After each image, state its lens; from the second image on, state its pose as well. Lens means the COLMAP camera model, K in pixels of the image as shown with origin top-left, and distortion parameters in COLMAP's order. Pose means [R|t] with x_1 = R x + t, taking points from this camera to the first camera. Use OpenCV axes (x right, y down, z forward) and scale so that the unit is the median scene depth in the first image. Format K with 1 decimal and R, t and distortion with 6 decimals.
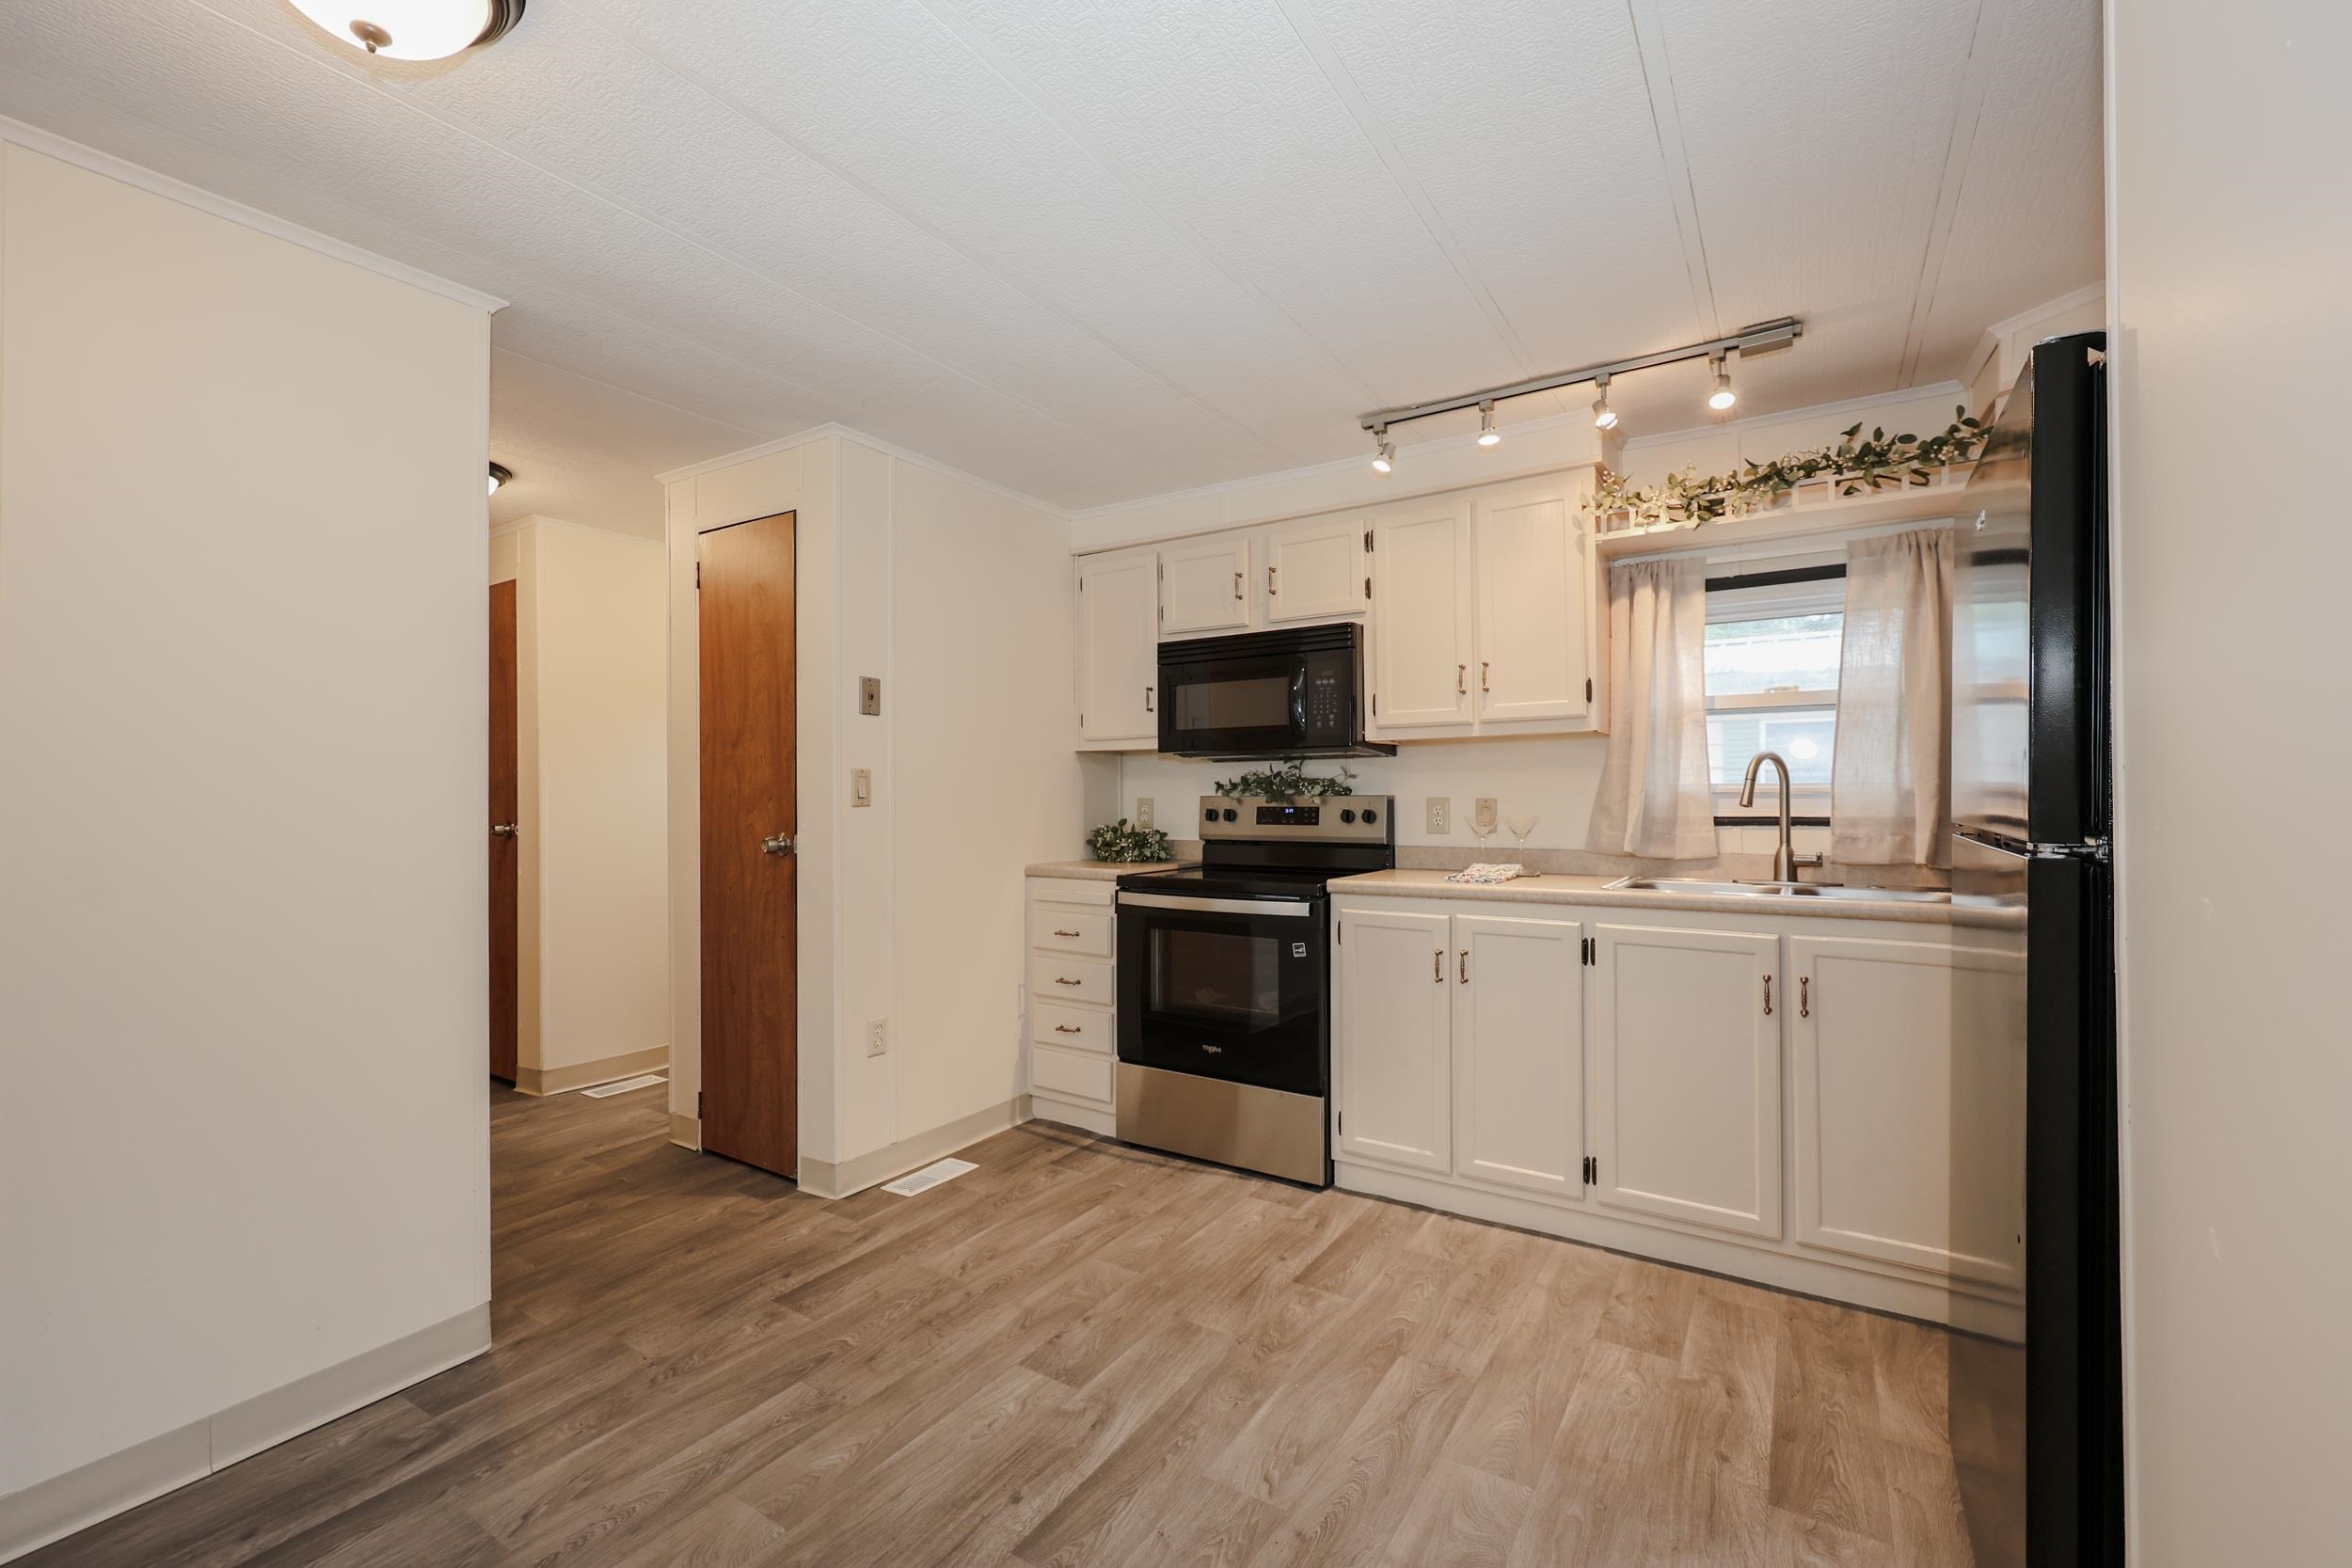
lens RADIAL K [[975.8, 0, 1179.1], [0, 975.8, 771.2], [0, 0, 1]] dist [0.002848, -0.000166]
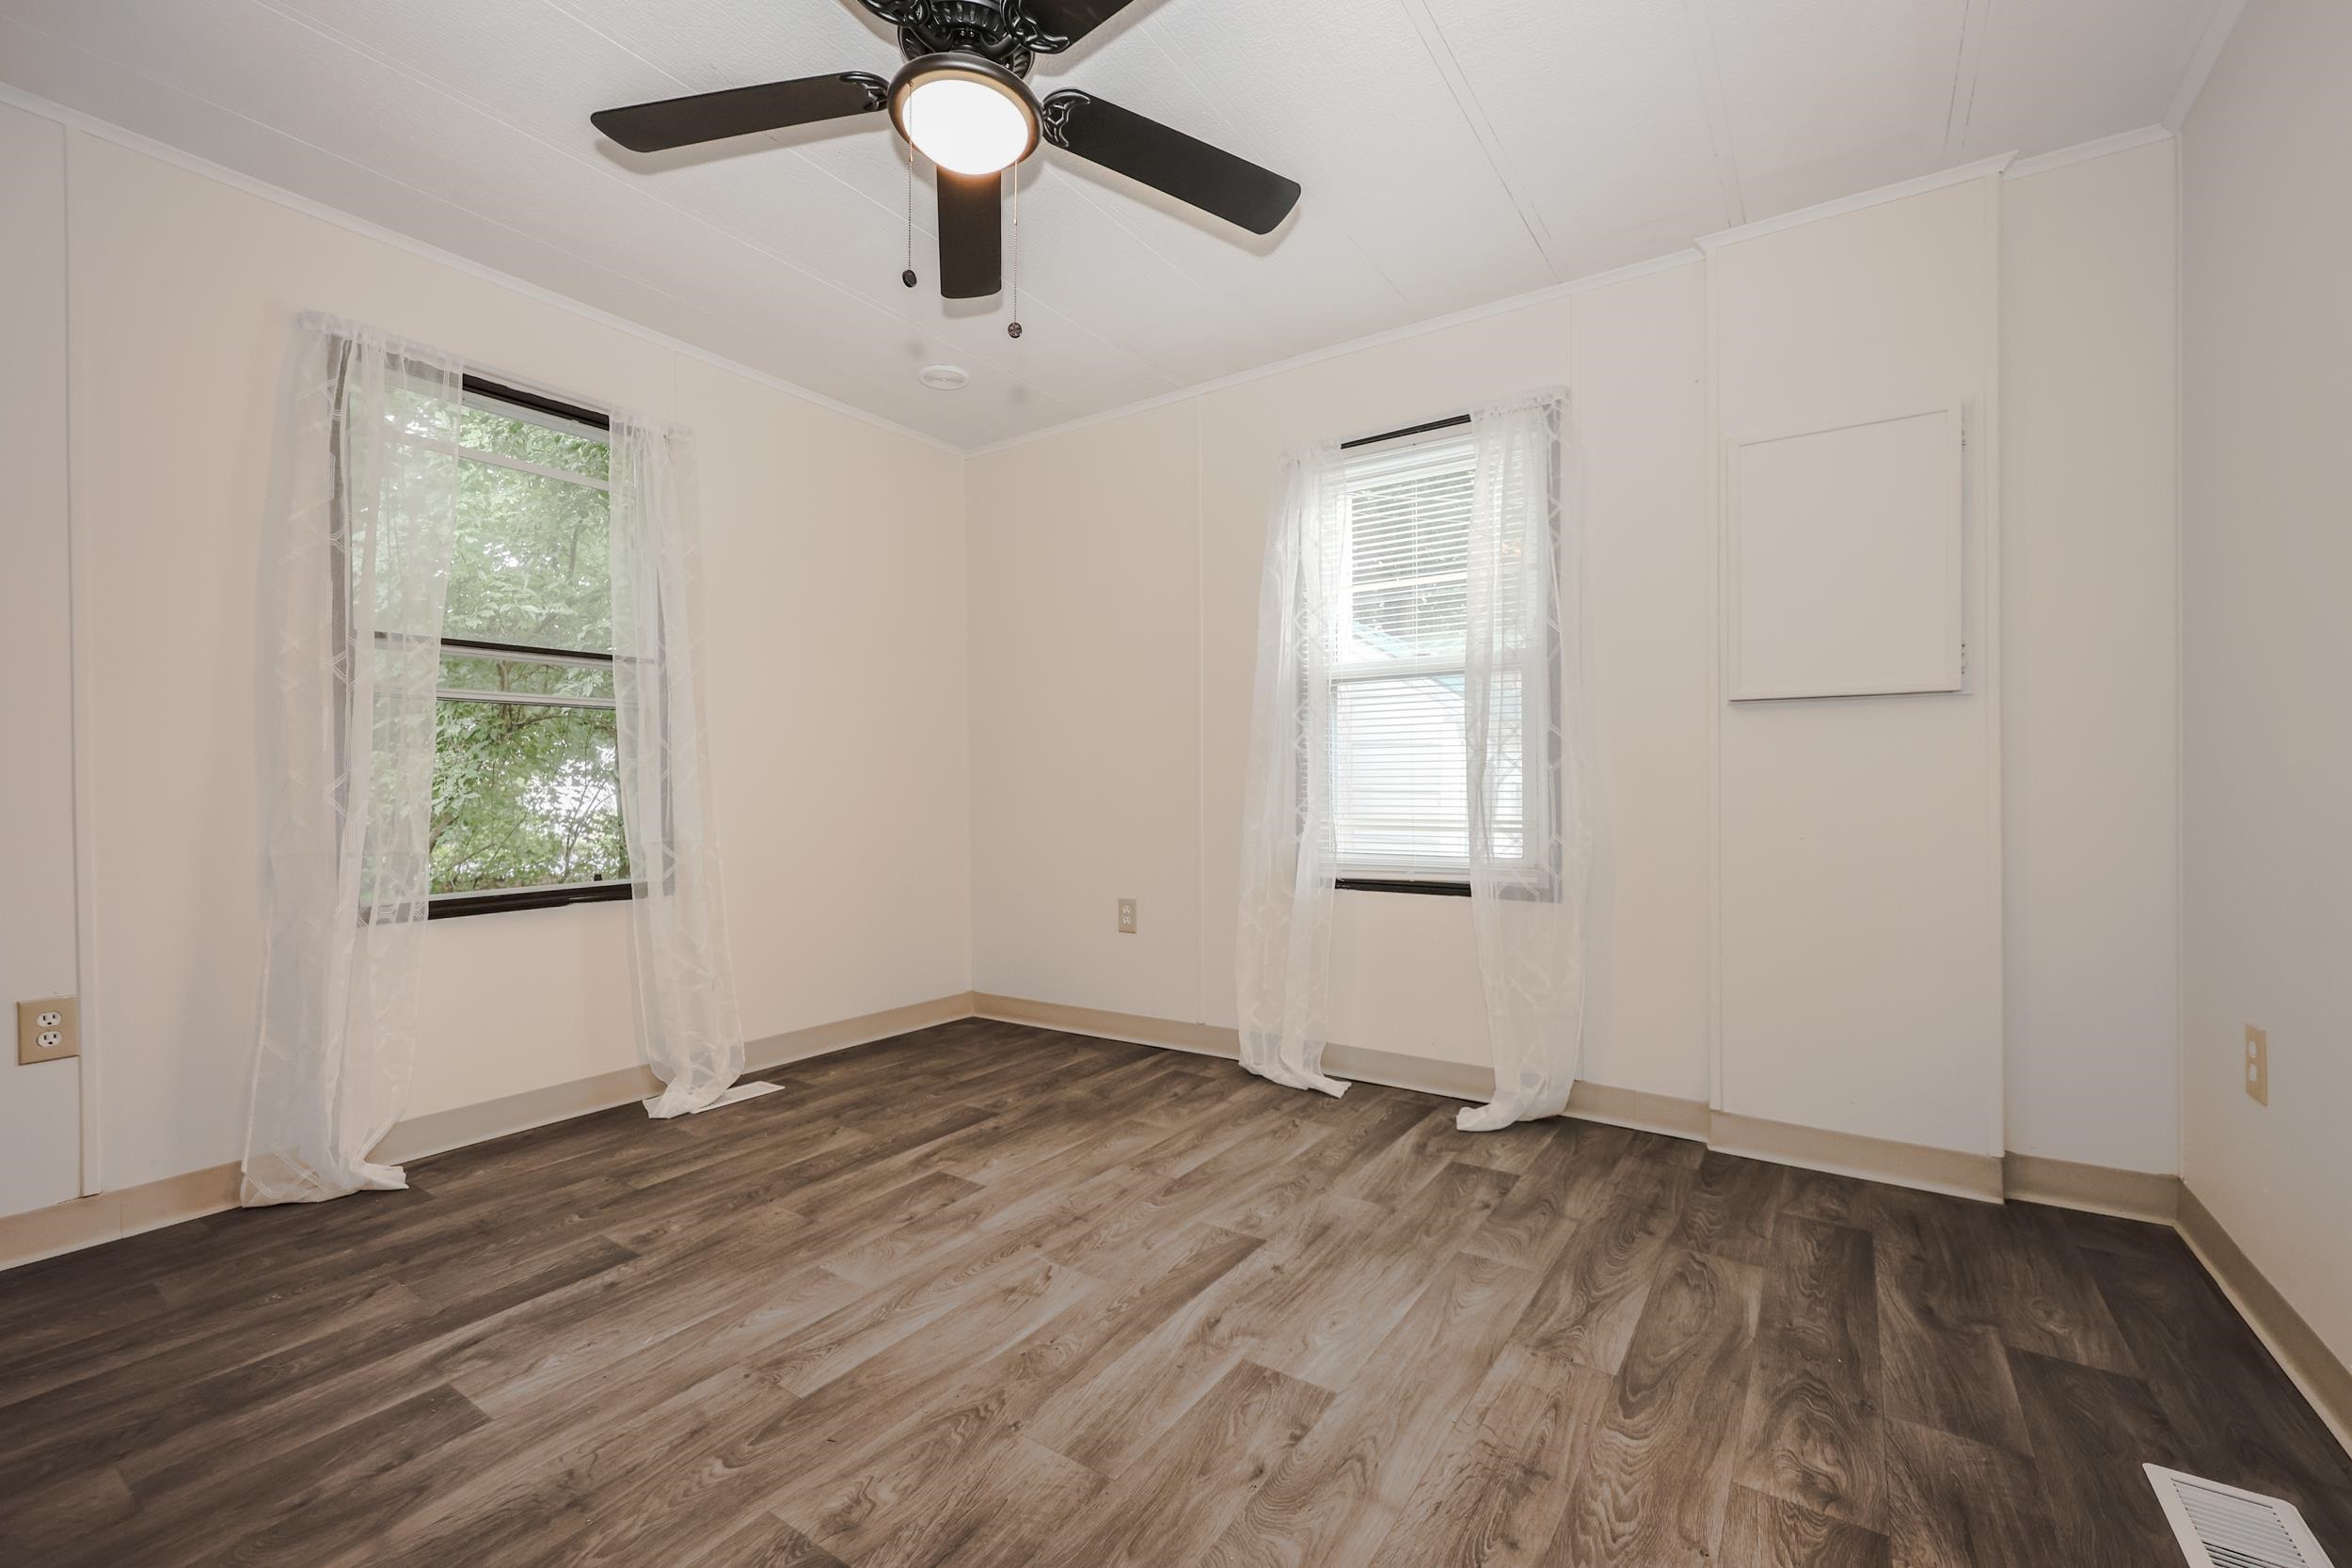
lens RADIAL K [[975.8, 0, 1178.3], [0, 975.8, 806.6], [0, 0, 1]] dist [0.002848, -0.000166]
pose [[-0.999364, 0.021174, 0.028690, -0.063021], [0.020939, 0.999745, -0.008484, 0.144663], [-0.028862, -0.007878, -0.999552, 1.377891]]
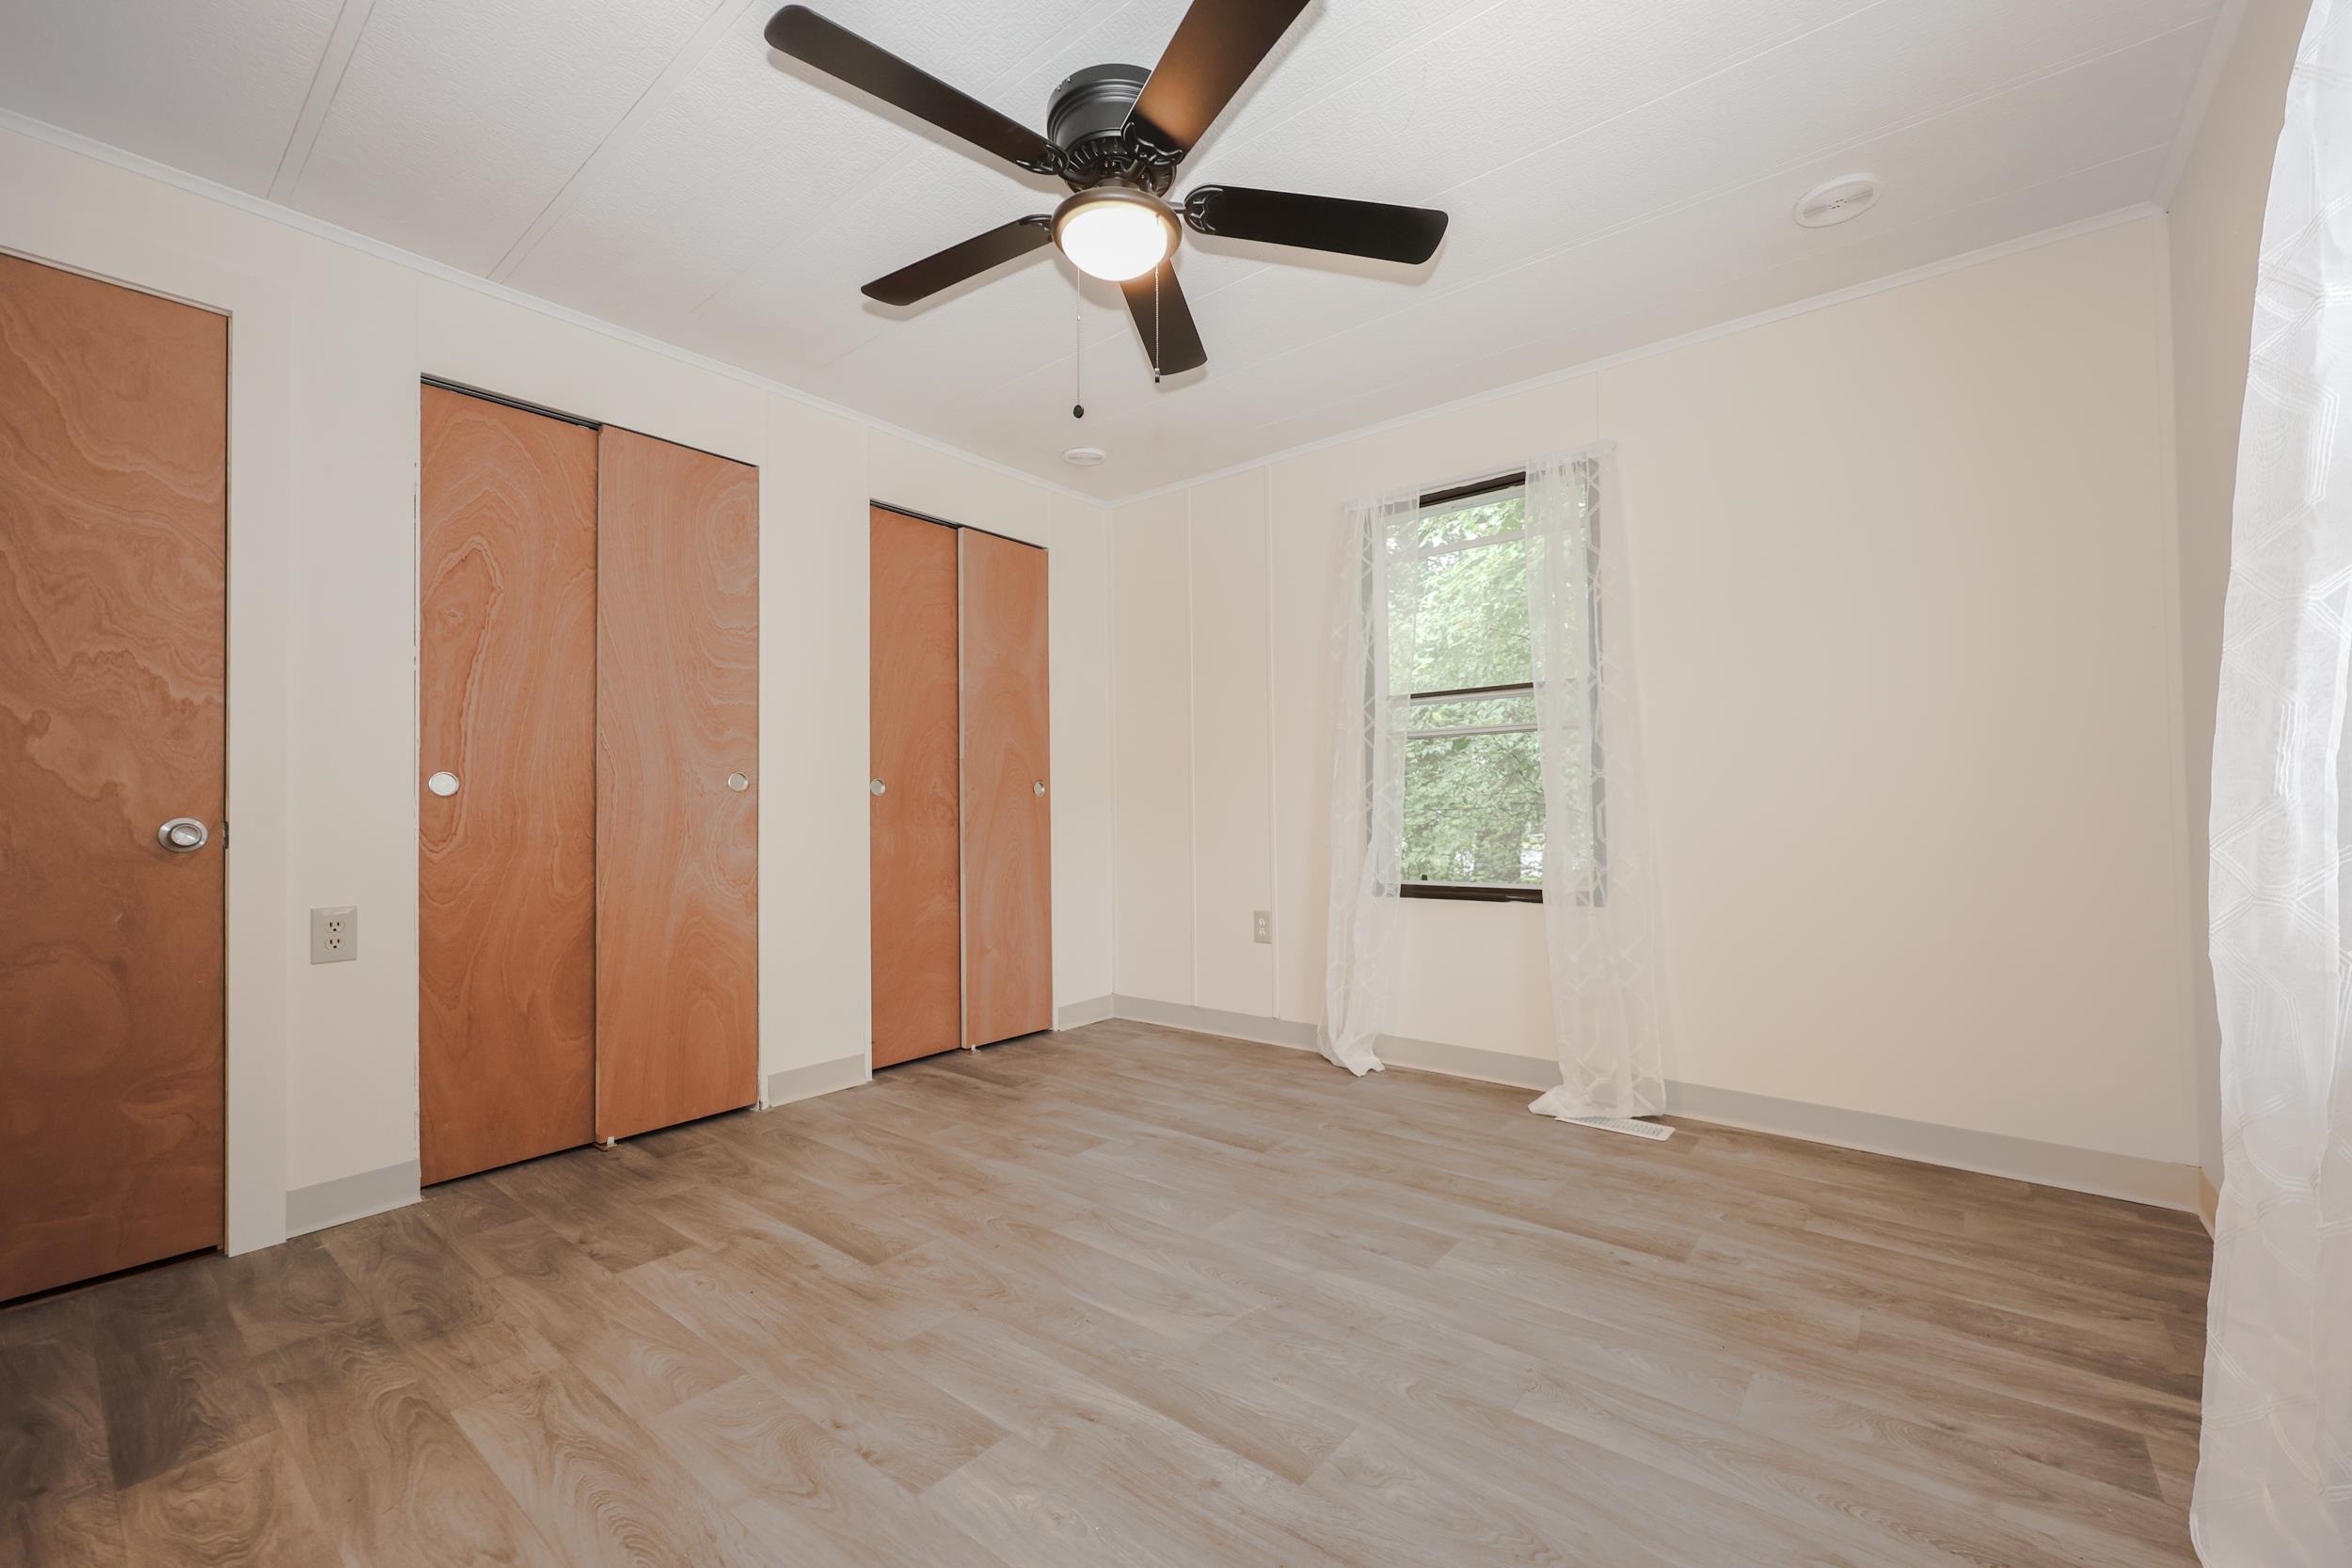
lens RADIAL K [[946.9, 0, 1173.1], [0, 946.9, 816.0], [0, 0, 1]] dist [0.000415, 0.000800]
pose [[0.113439, 0.008330, 0.993510, -0.607814], [-0.014156, 0.999877, -0.006767, 0.134820], [-0.993444, -0.013297, 0.113543, 0.617619]]
